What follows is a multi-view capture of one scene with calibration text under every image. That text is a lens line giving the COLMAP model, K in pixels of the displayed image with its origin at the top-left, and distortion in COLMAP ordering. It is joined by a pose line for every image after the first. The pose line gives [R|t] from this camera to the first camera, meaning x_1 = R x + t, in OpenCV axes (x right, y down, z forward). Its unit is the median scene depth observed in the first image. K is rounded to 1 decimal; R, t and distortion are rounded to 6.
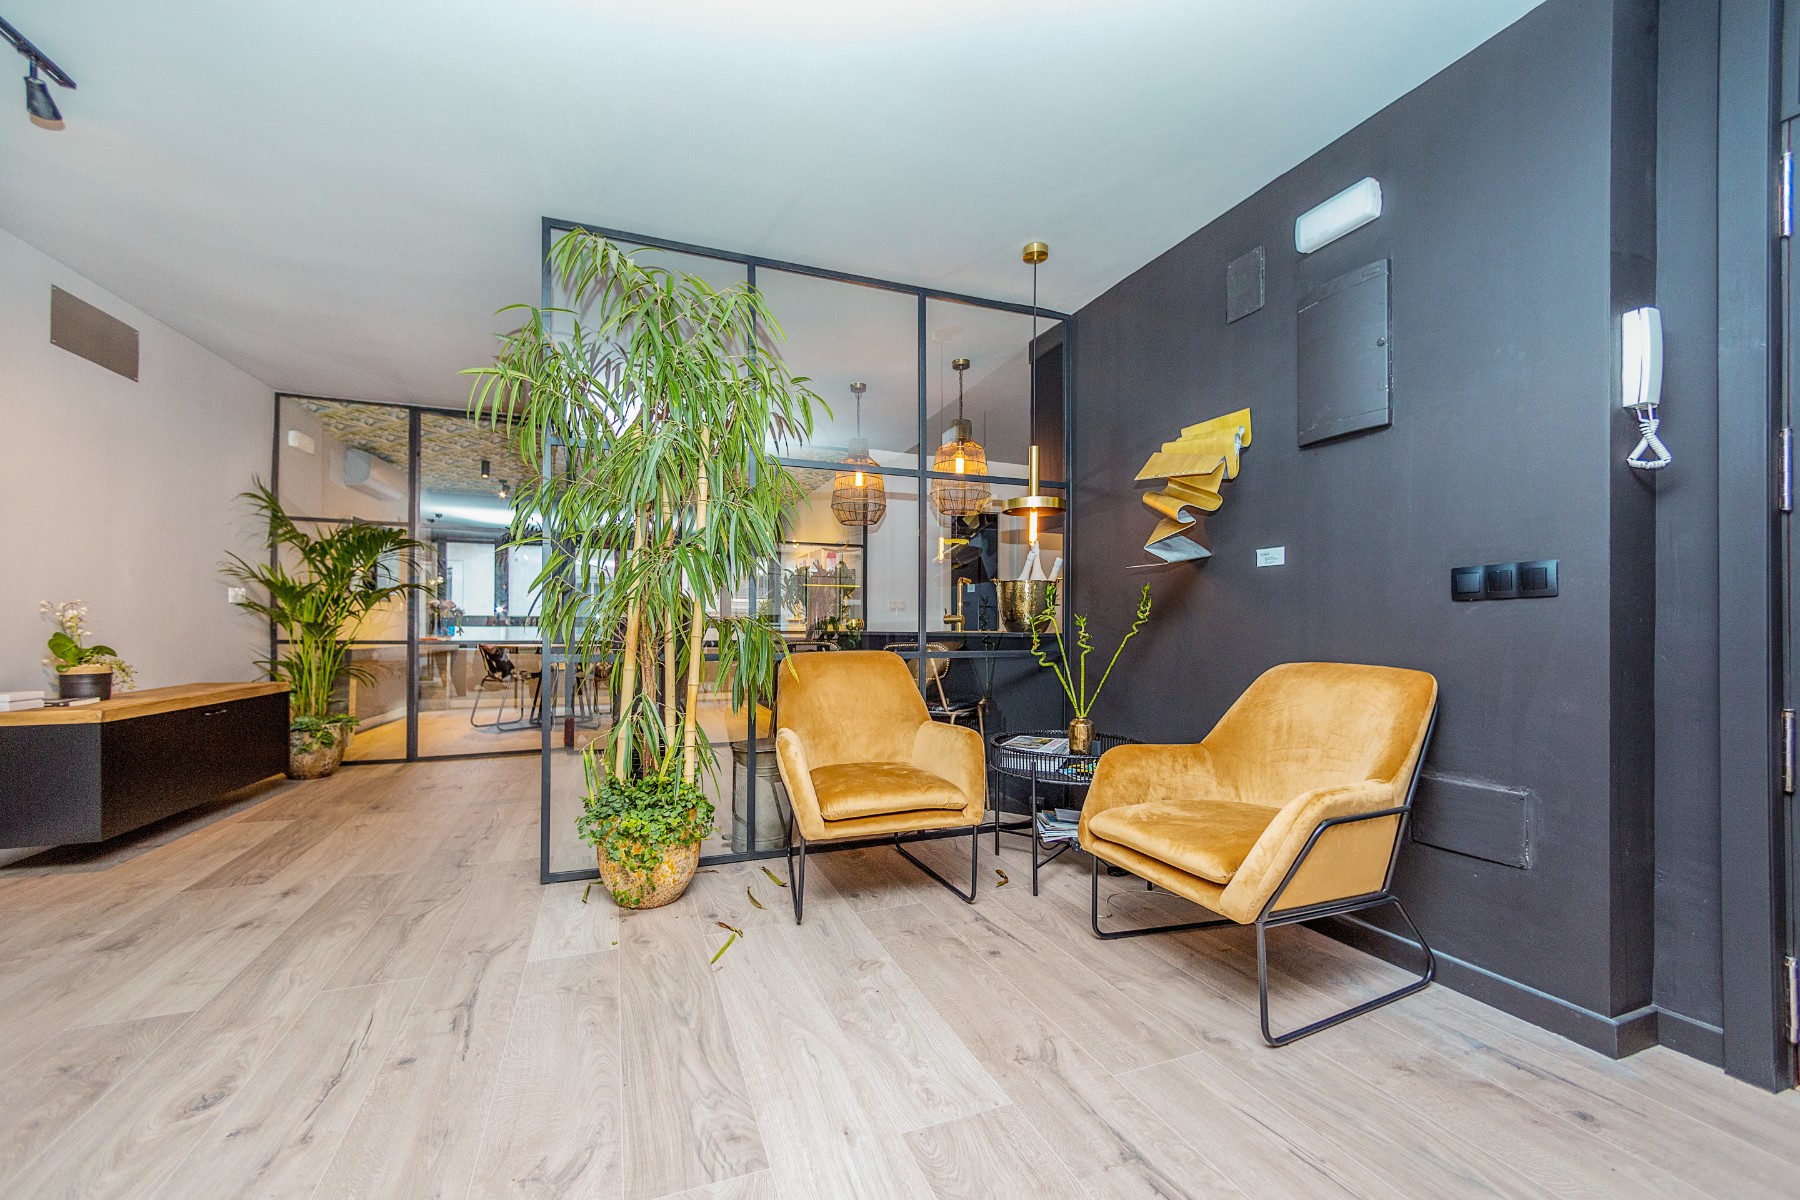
lens RADIAL K [[736.1, 0, 884.5], [0, 736.1, 619.7], [0, 0, 1]] dist [0.013183, -0.000469]
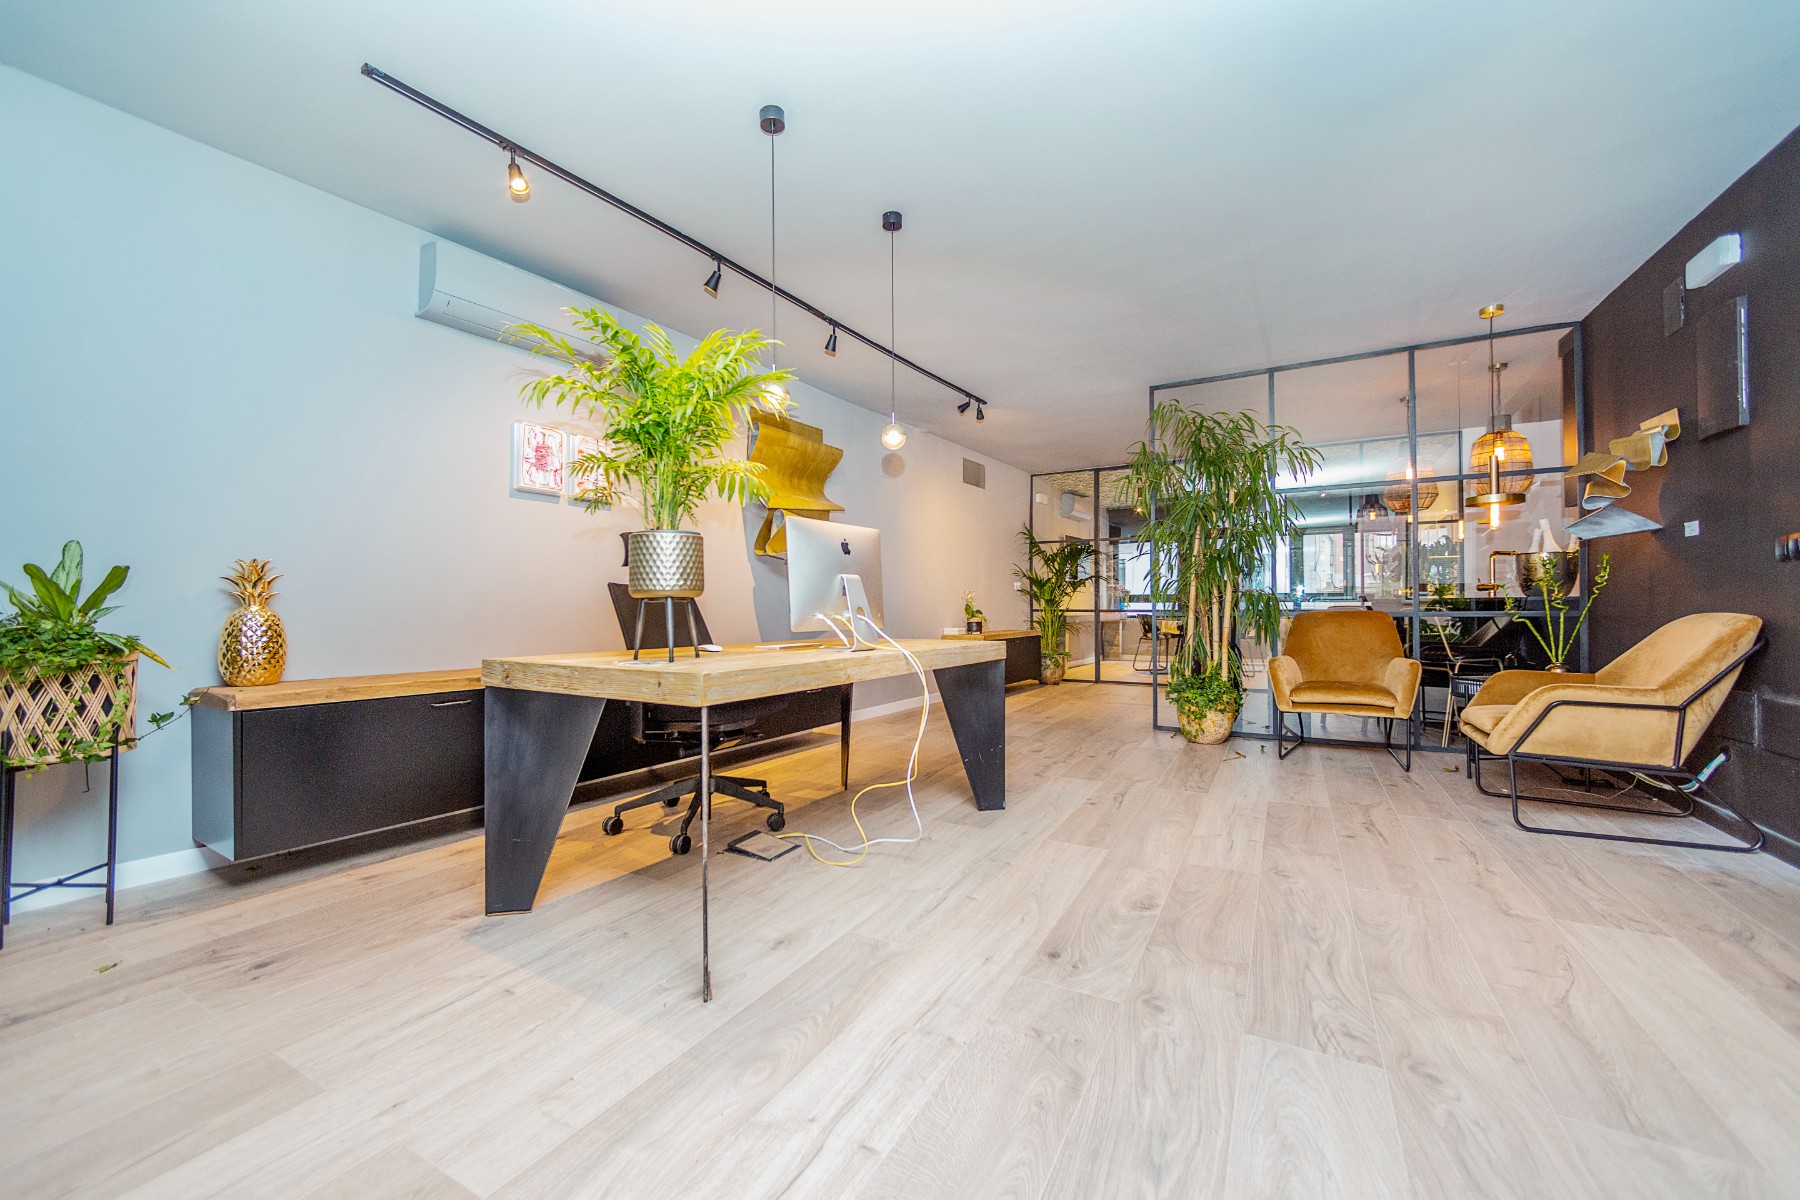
lens RADIAL K [[736.1, 0, 885.8], [0, 736.1, 606.6], [0, 0, 1]] dist [0.013183, -0.000469]
pose [[0.650895, -0.010736, -0.759092, 0.338981], [0.020085, 0.999794, 0.003083, 0.008112], [0.758902, -0.017253, 0.650976, -0.479358]]
